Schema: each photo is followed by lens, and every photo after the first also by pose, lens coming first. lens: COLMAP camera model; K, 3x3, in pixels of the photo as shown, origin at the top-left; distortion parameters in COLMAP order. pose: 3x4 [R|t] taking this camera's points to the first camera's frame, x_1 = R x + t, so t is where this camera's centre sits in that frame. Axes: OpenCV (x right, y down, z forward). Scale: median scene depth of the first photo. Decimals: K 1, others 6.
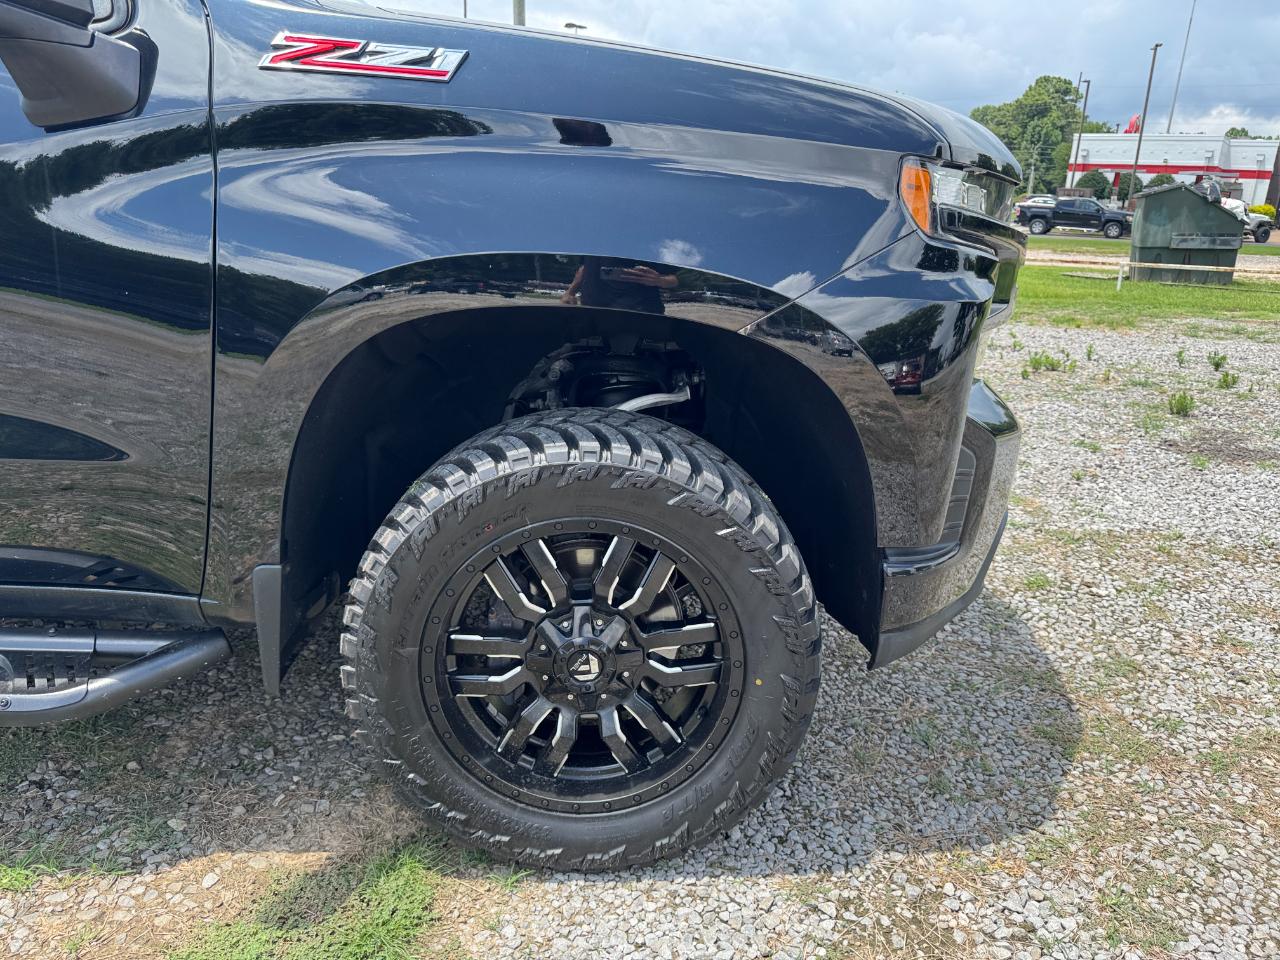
lens RADIAL K [[912.7, 0, 640.0], [0, 912.7, 480.0], [0, 0, 1]] dist [-0.001823, -0.000875]
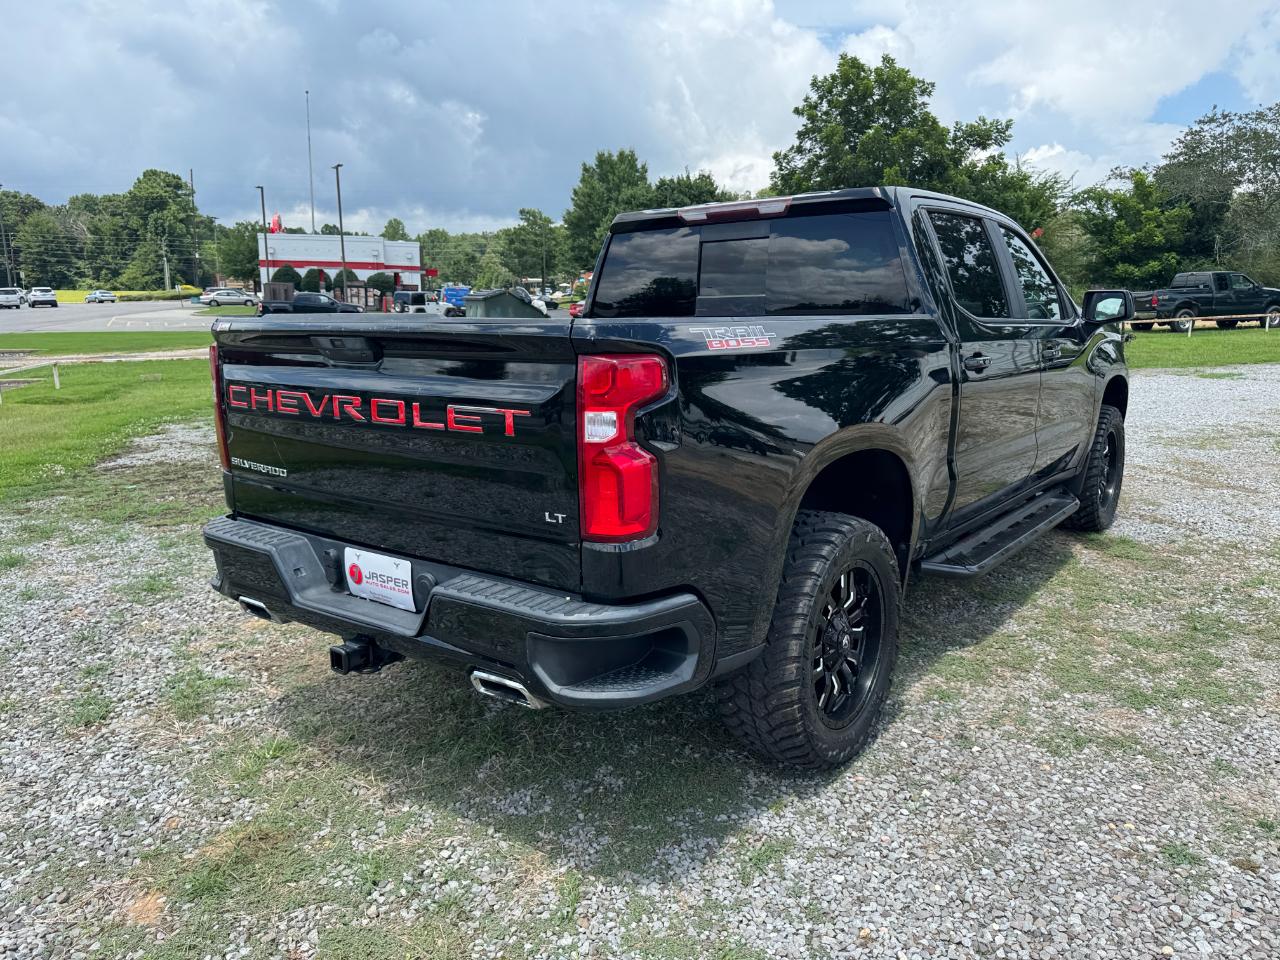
lens RADIAL K [[891.4, 0, 644.8], [0, 891.4, 513.9], [0, 0, 1]] dist [-0.000330, -0.002025]
pose [[0.630192, -0.212123, 0.746901, -0.351768], [0.248411, 0.966479, 0.064890, -0.031354], [-0.735629, 0.144645, 0.661761, 0.003531]]
